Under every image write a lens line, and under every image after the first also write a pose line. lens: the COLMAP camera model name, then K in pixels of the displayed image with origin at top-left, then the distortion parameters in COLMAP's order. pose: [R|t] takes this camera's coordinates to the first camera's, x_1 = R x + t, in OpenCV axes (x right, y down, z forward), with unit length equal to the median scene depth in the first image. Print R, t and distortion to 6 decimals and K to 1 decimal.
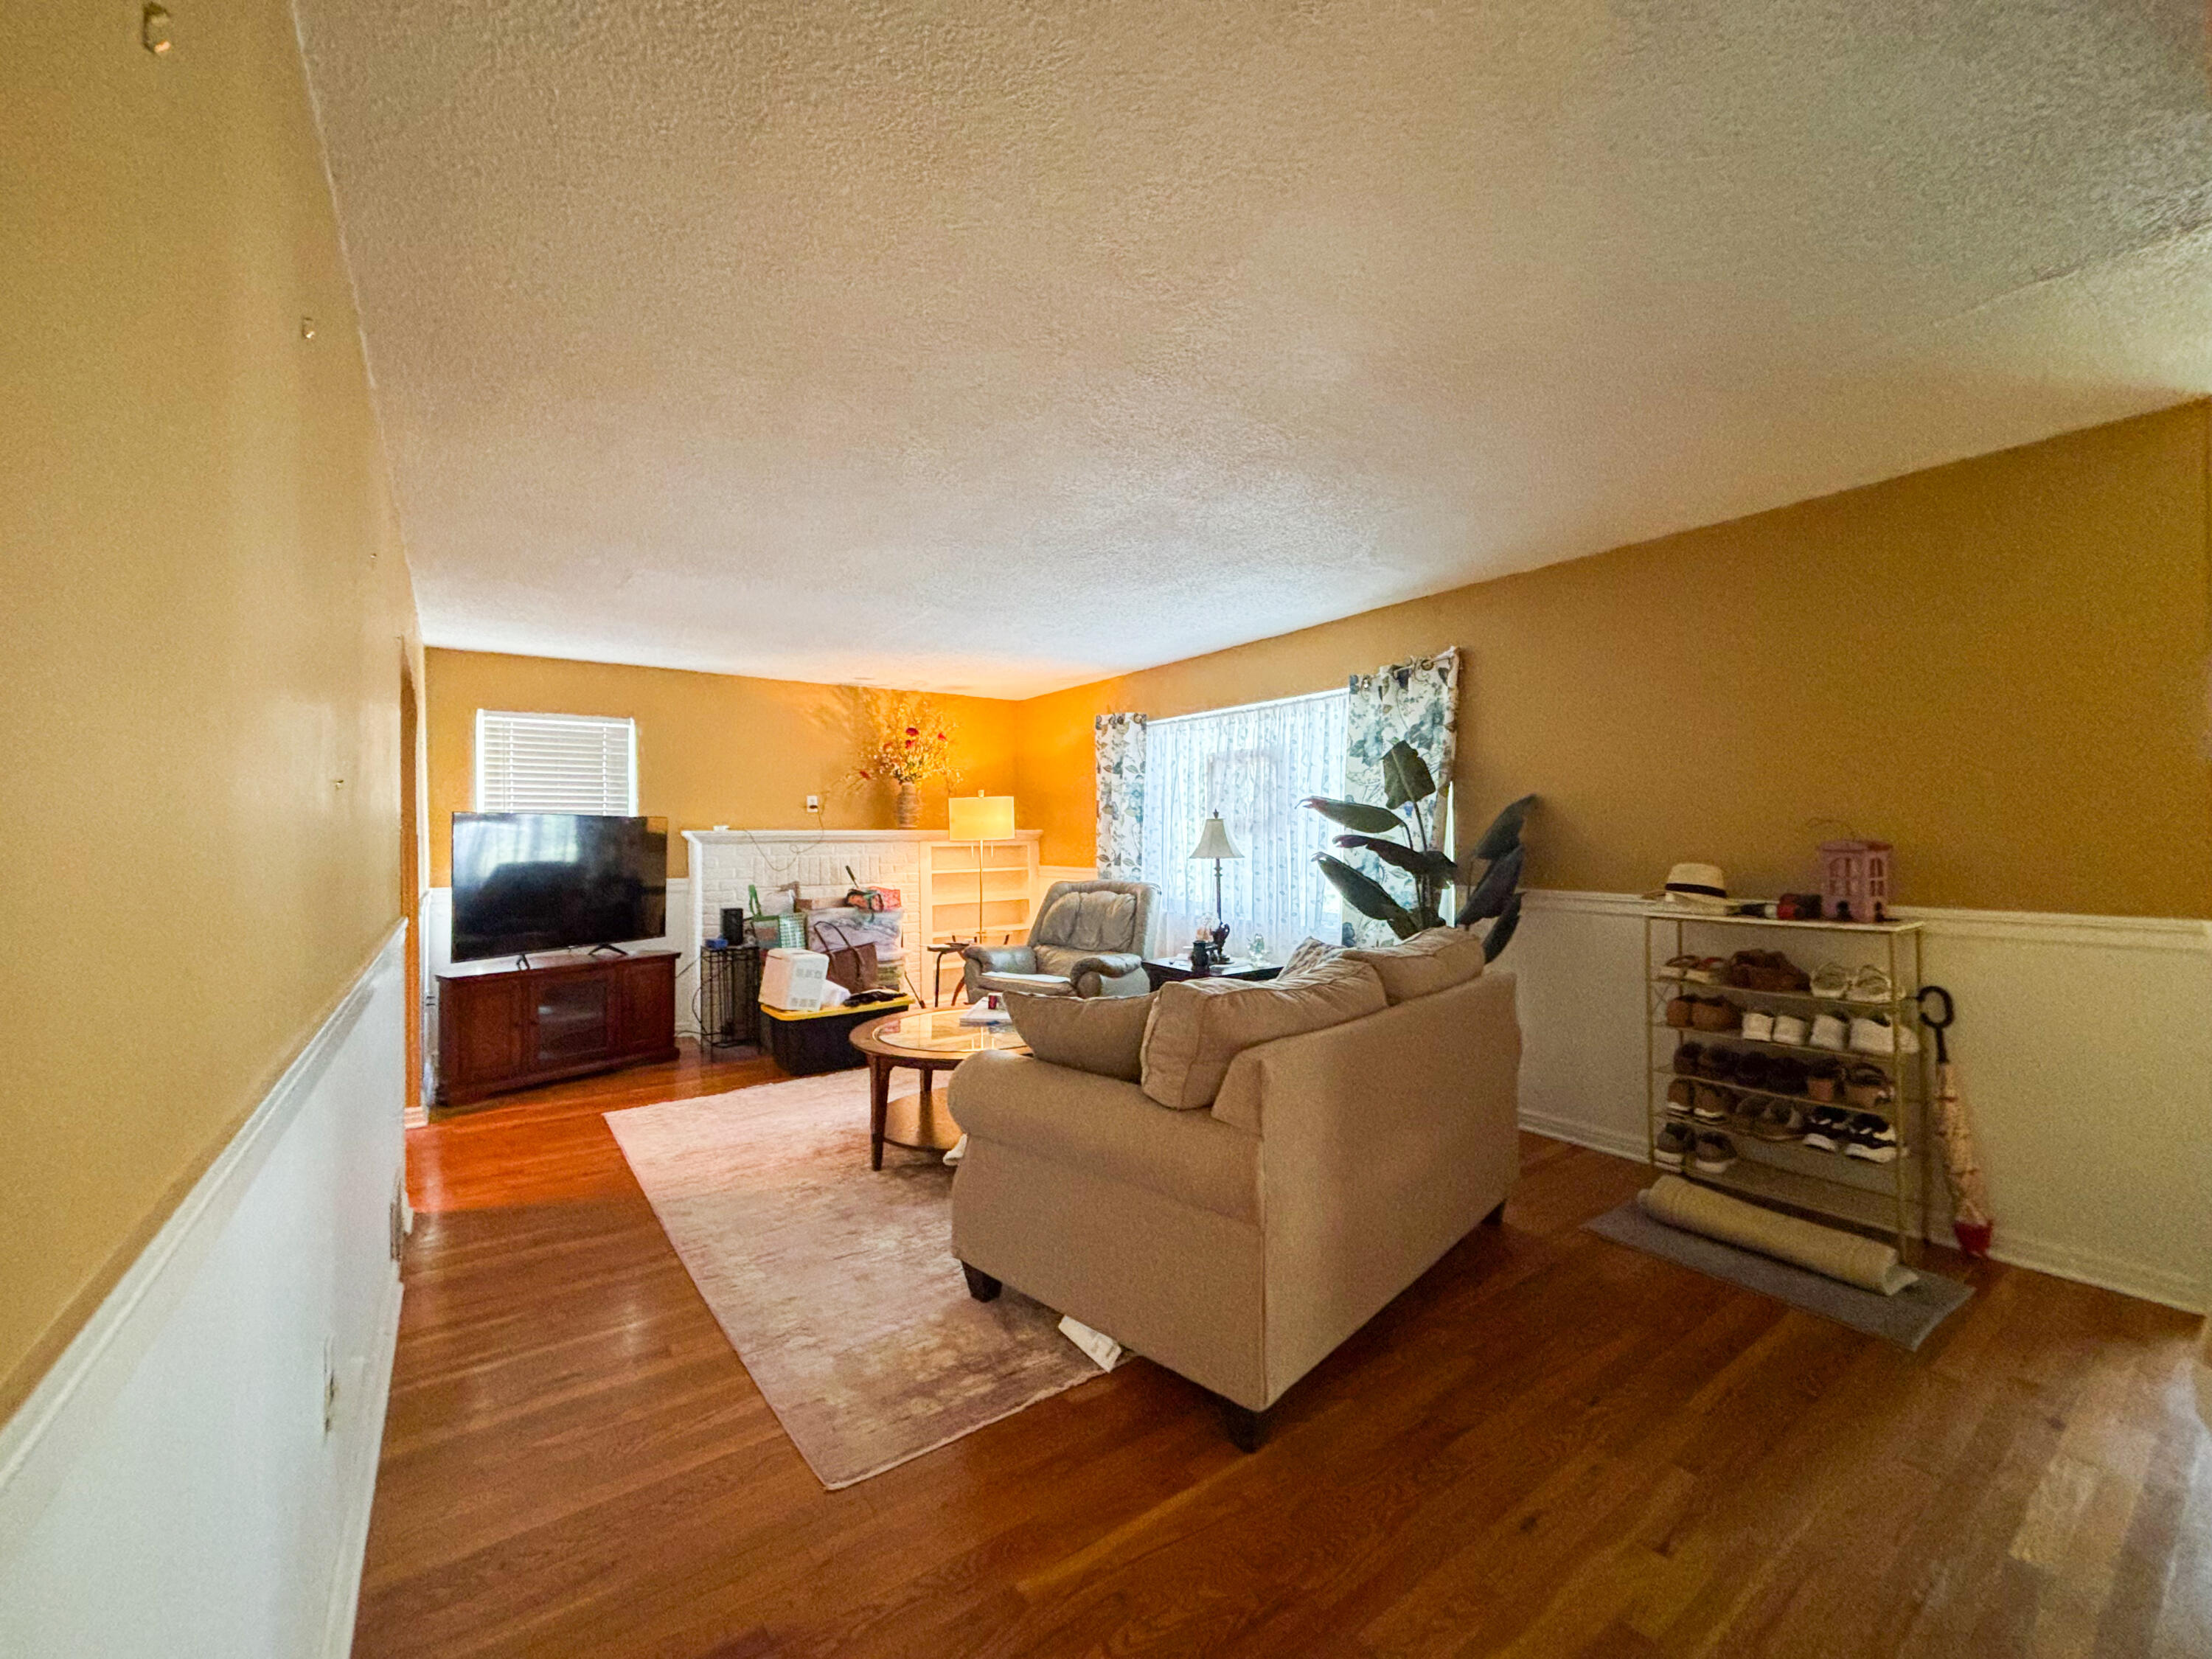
lens RADIAL K [[887.4, 0, 1109.5], [0, 887.4, 828.9], [0, 0, 1]] dist [0.000364, -0.000532]
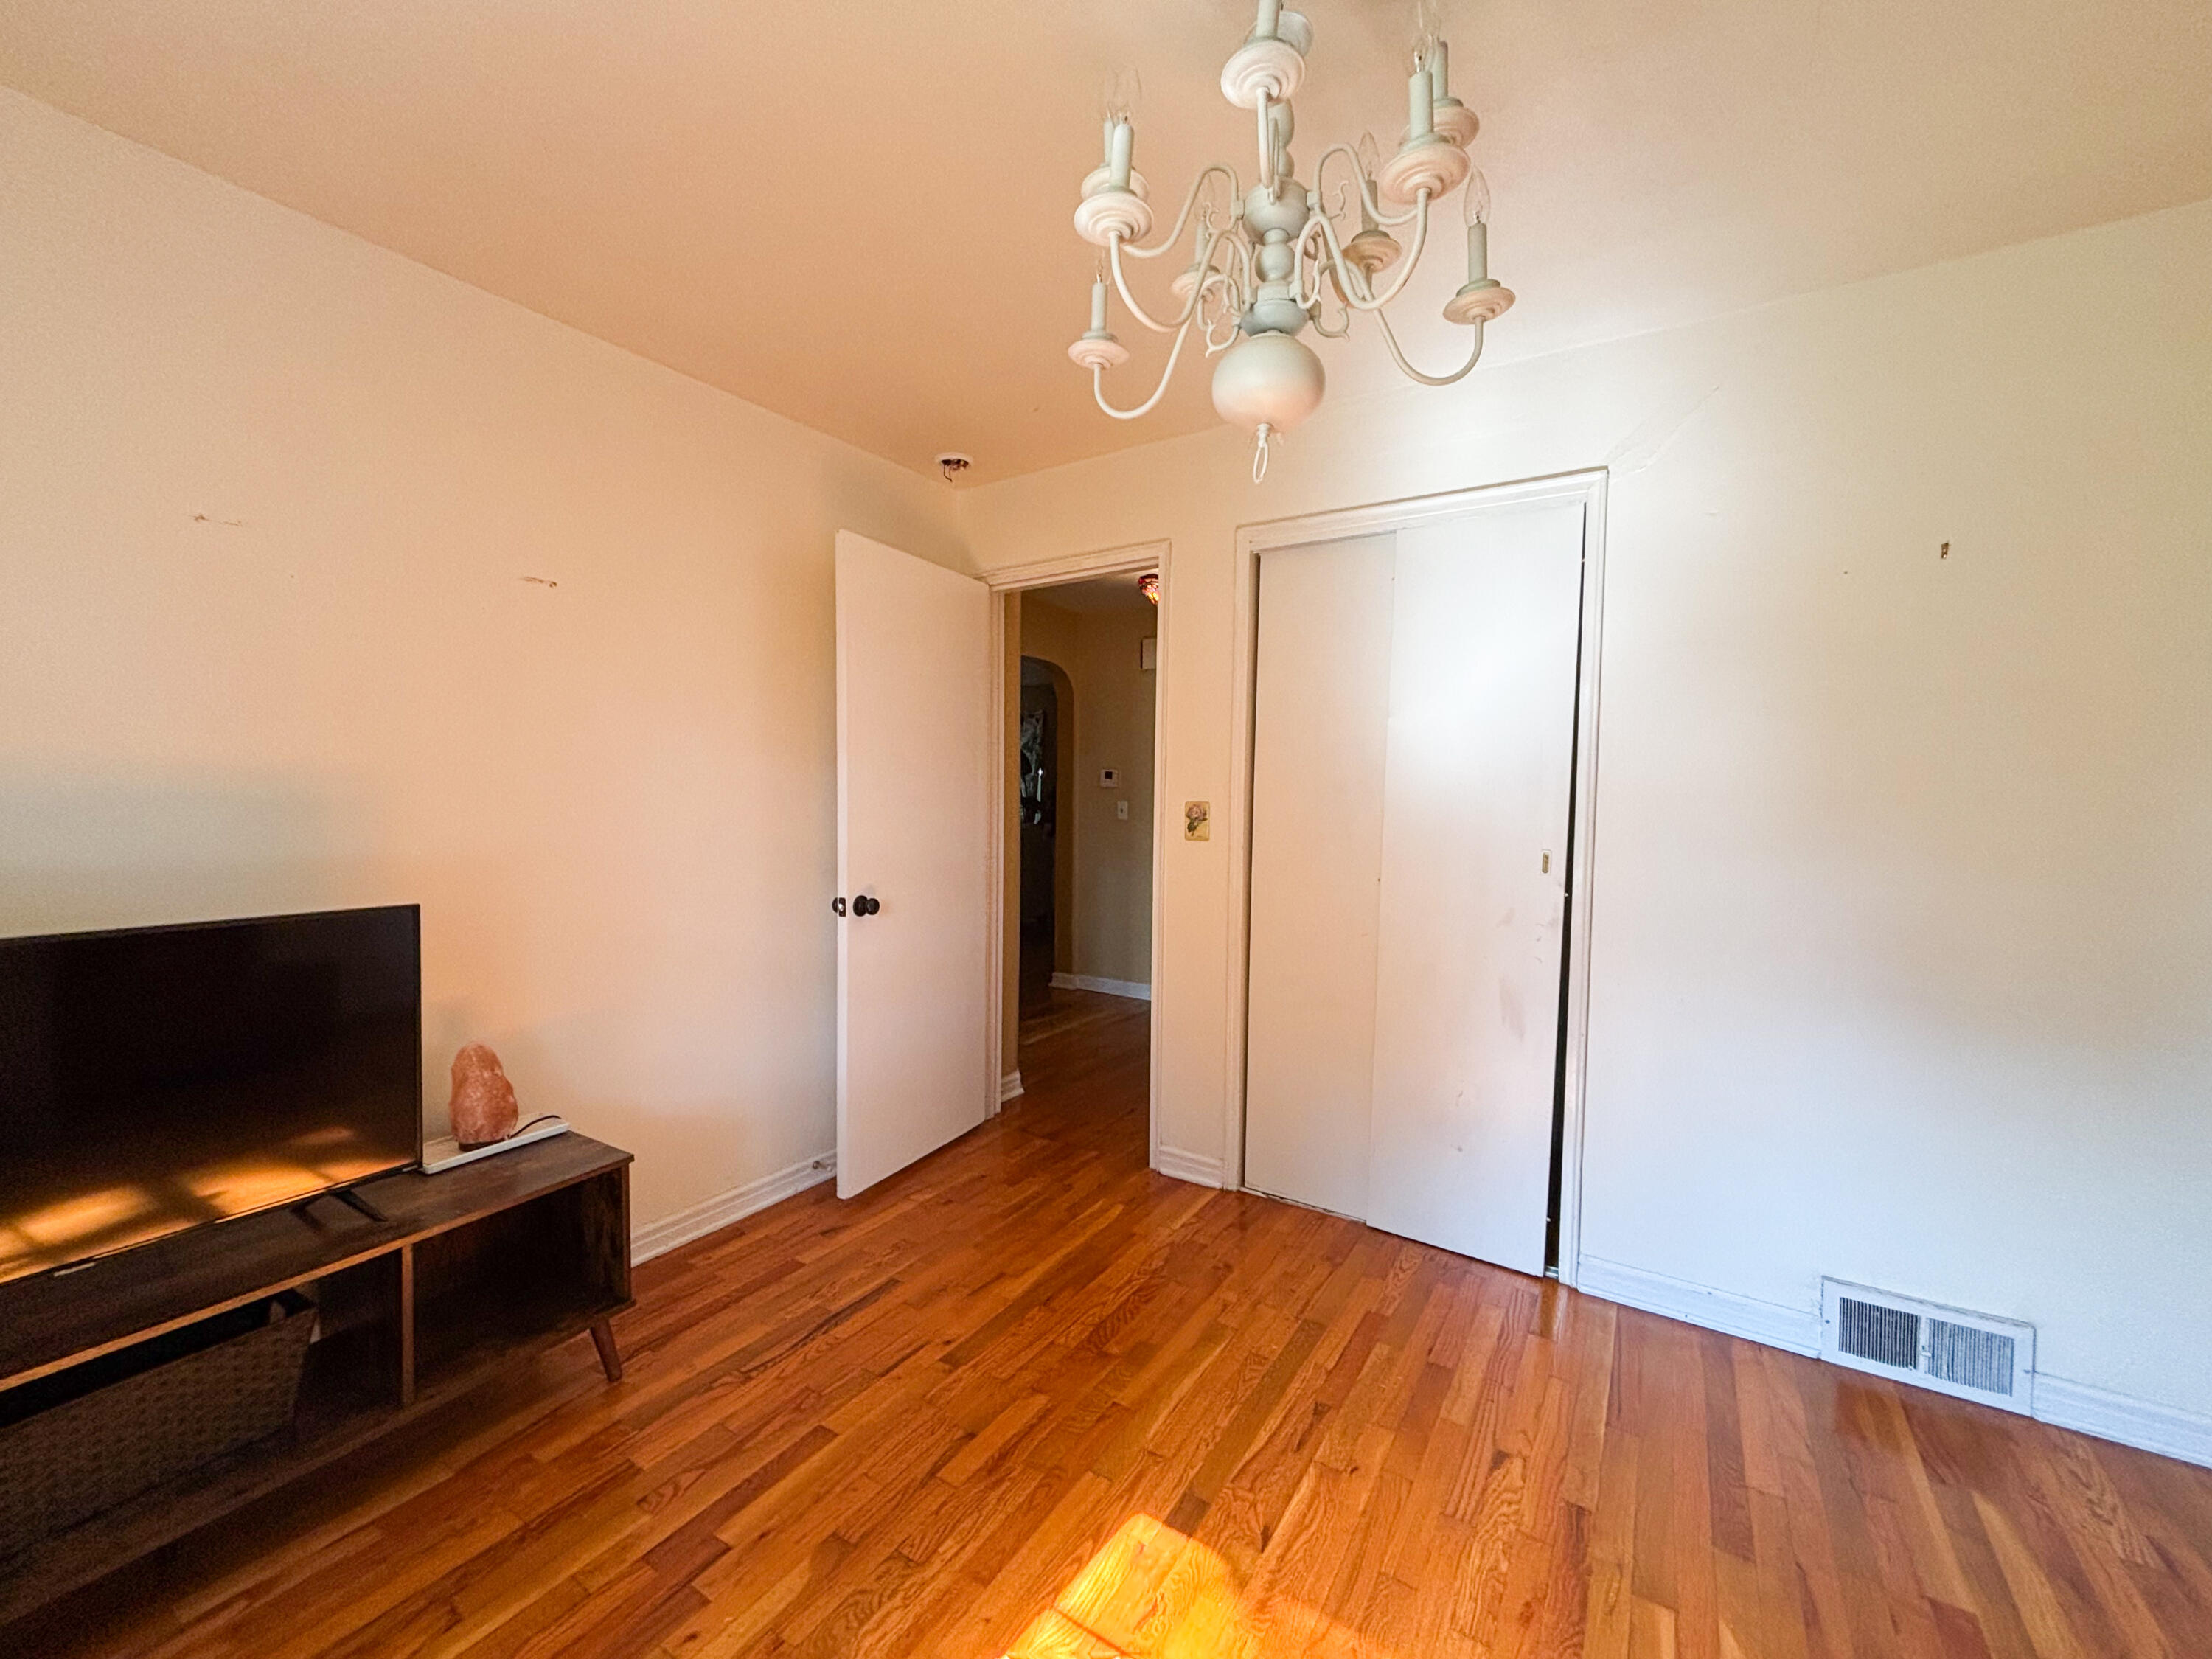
lens RADIAL K [[887.4, 0, 1104.9], [0, 887.4, 828.3], [0, 0, 1]] dist [0.000364, -0.000532]
pose [[0.927977, 0.001540, 0.372635, -0.294914], [-0.018697, 0.998924, 0.042434, 0.004420], [-0.372169, -0.046345, 0.927007, -1.116148]]
